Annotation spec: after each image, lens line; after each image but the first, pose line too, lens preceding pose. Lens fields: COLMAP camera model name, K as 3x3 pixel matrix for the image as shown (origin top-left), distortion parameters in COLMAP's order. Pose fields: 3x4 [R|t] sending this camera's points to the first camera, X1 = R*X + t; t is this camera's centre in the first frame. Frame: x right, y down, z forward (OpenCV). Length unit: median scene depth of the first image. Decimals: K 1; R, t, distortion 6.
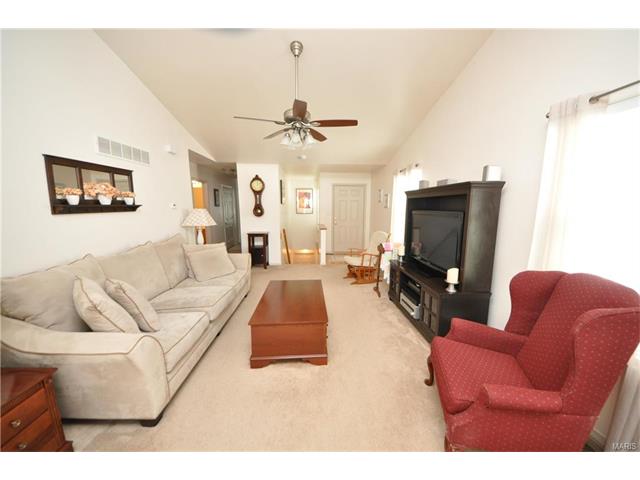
lens RADIAL K [[233.1, 0, 318.2], [0, 233.1, 237.1], [0, 0, 1]] dist [0.002003, -0.005786]
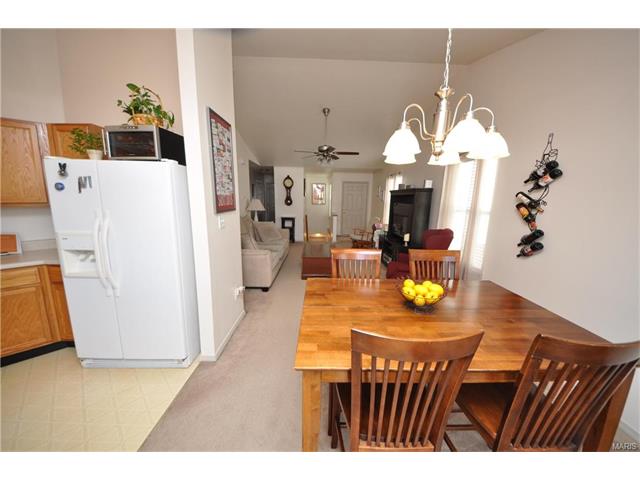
lens RADIAL K [[233.1, 0, 317.8], [0, 233.1, 239.7], [0, 0, 1]] dist [0.002003, -0.005786]
pose [[0.999249, 0.021984, -0.031899, -0.047400], [-0.020506, 0.998734, 0.045937, 0.063496], [0.032869, -0.045248, 0.998435, -0.516632]]
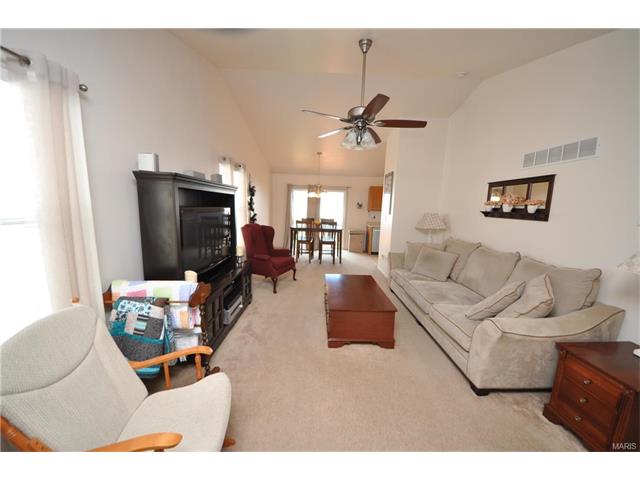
lens RADIAL K [[233.1, 0, 319.8], [0, 233.1, 240.0], [0, 0, 1]] dist [0.002003, -0.005786]
pose [[-0.998418, -0.042384, 0.036951, 0.019128], [-0.030384, 0.959603, 0.279711, -0.185470], [-0.047313, 0.278146, -0.959373, 1.354959]]
